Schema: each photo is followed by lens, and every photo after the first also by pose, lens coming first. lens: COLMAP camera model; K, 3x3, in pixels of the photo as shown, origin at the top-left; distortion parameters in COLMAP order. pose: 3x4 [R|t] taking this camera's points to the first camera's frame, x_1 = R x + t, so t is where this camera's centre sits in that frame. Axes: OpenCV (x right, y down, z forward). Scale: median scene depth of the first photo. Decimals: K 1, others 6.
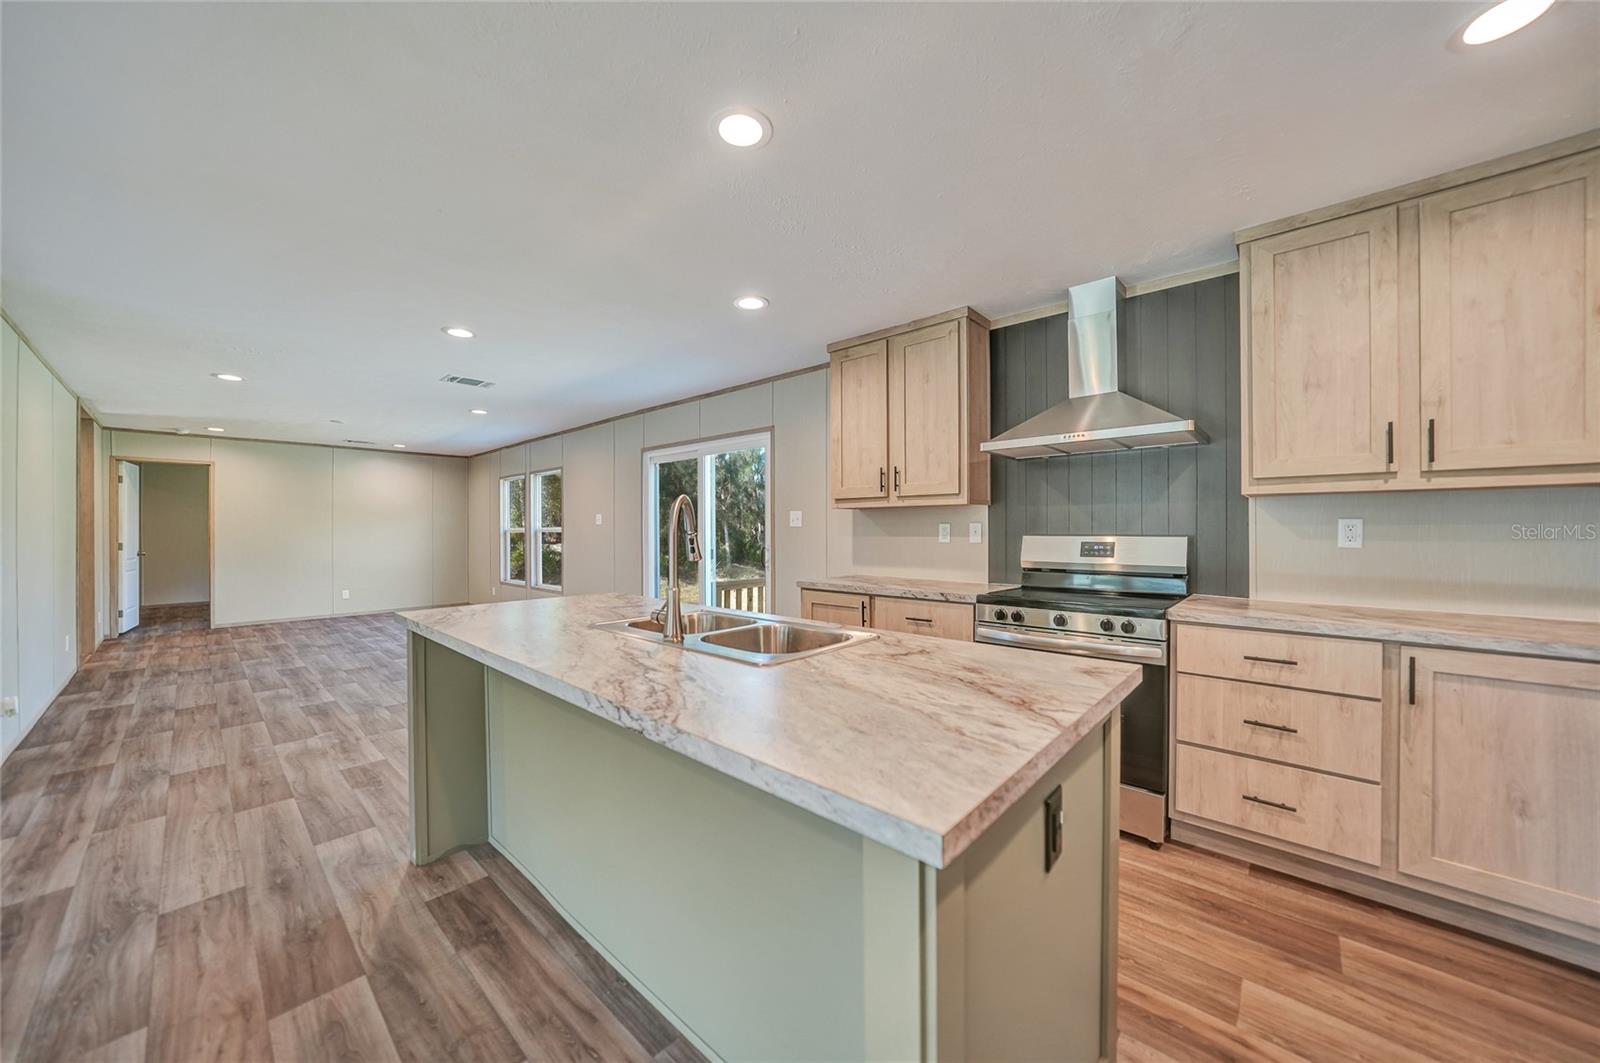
lens RADIAL K [[560.7, 0, 803.5], [0, 560.7, 526.0], [0, 0, 1]] dist [-0.026598, 0.006054]
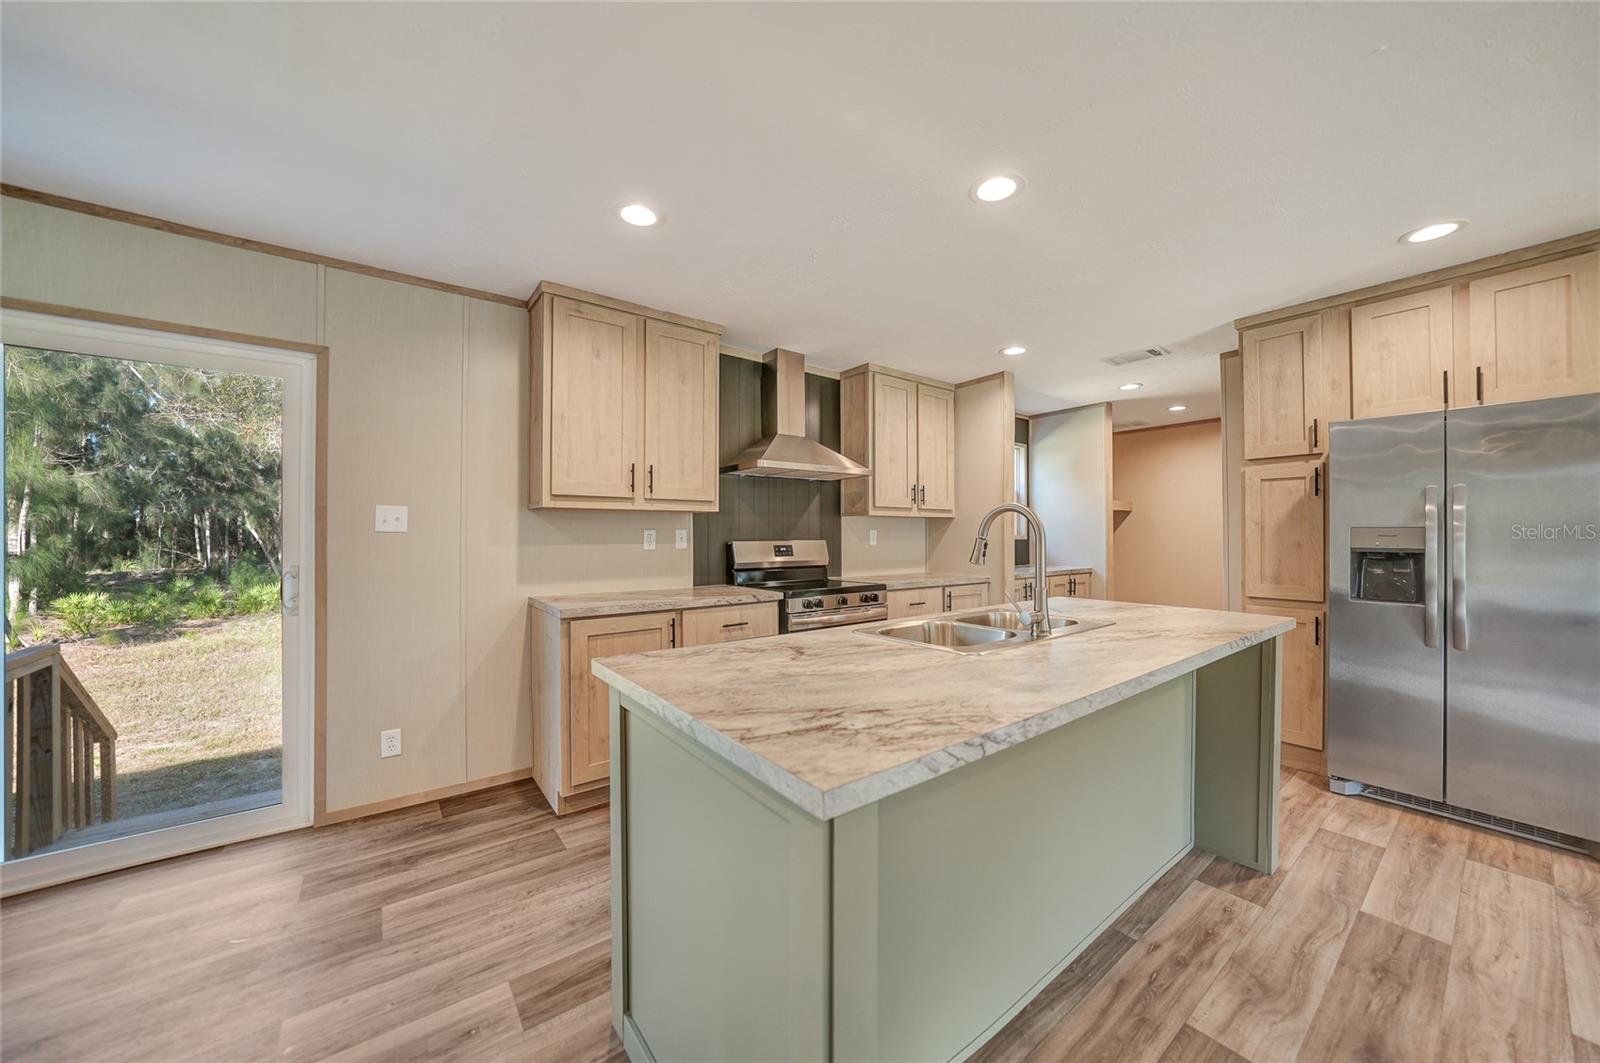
lens RADIAL K [[560.7, 0, 807.4], [0, 560.7, 527.8], [0, 0, 1]] dist [-0.026598, 0.006054]
pose [[0.186582, 0.013614, 0.982345, -0.868417], [-0.003258, 0.999907, -0.013239, 0.005488], [-0.982434, -0.000730, 0.186609, 0.773710]]
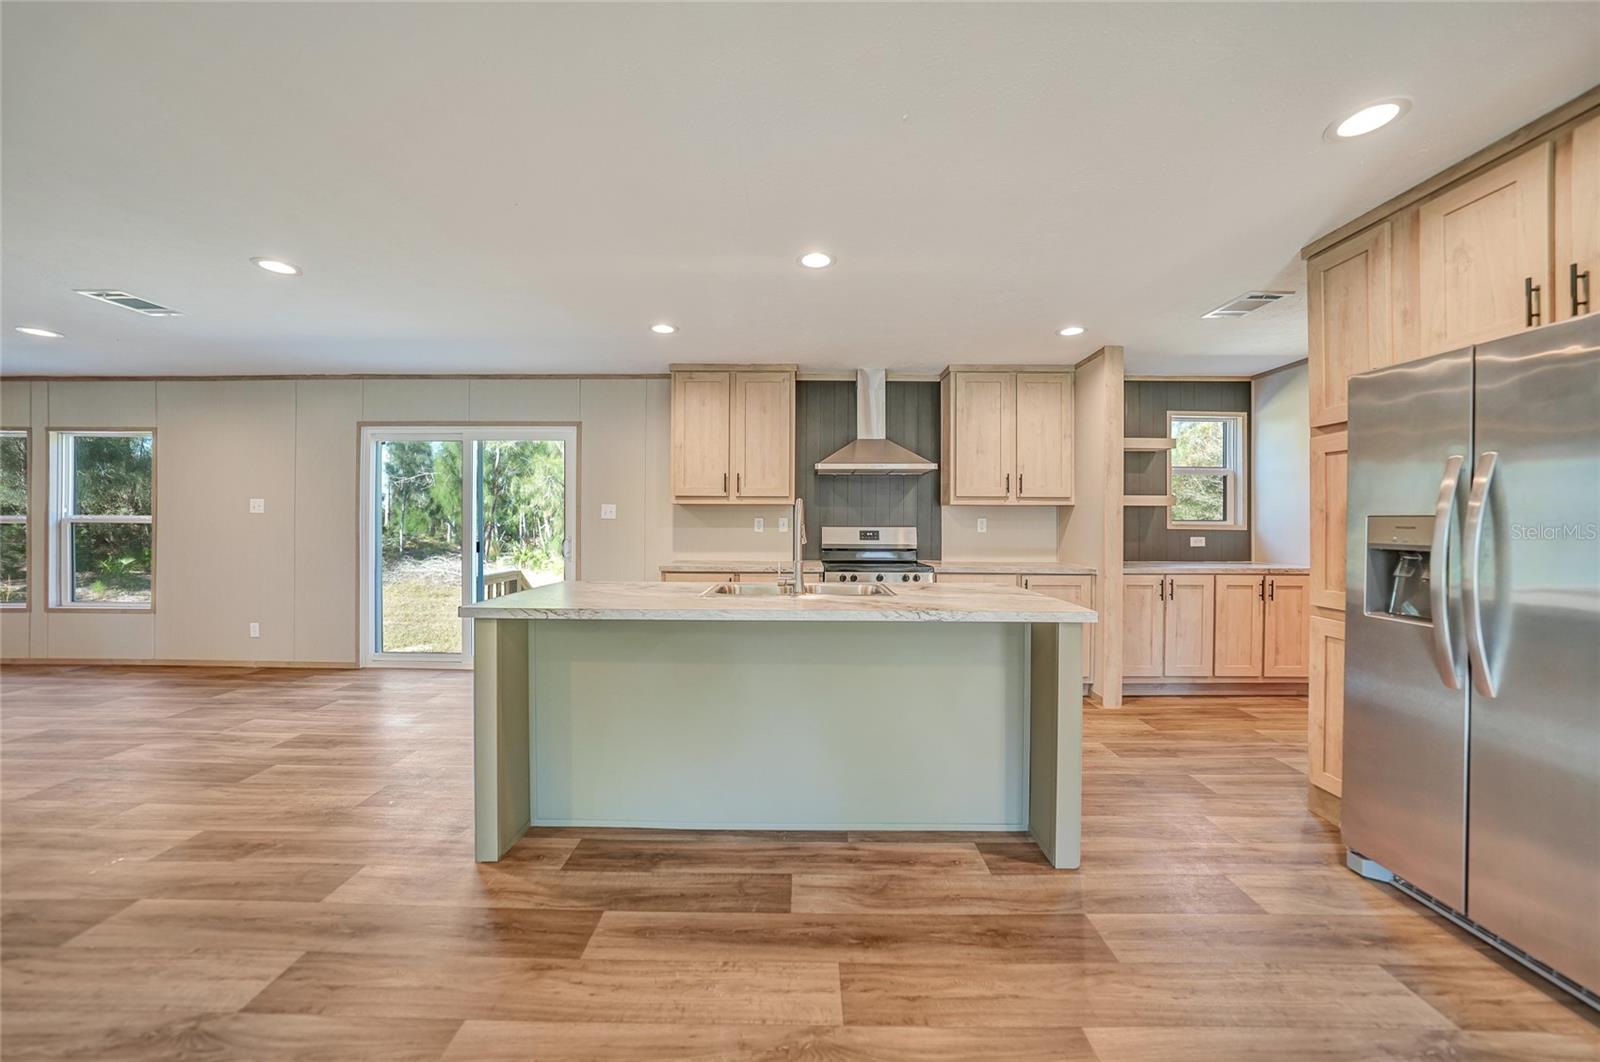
lens RADIAL K [[560.7, 0, 799.8], [0, 560.7, 516.3], [0, 0, 1]] dist [-0.026598, 0.006054]
pose [[0.750512, 0.011827, 0.660751, -0.761010], [-0.009290, 0.999930, -0.007346, 0.001039], [-0.660792, -0.000625, 0.750569, -0.080457]]
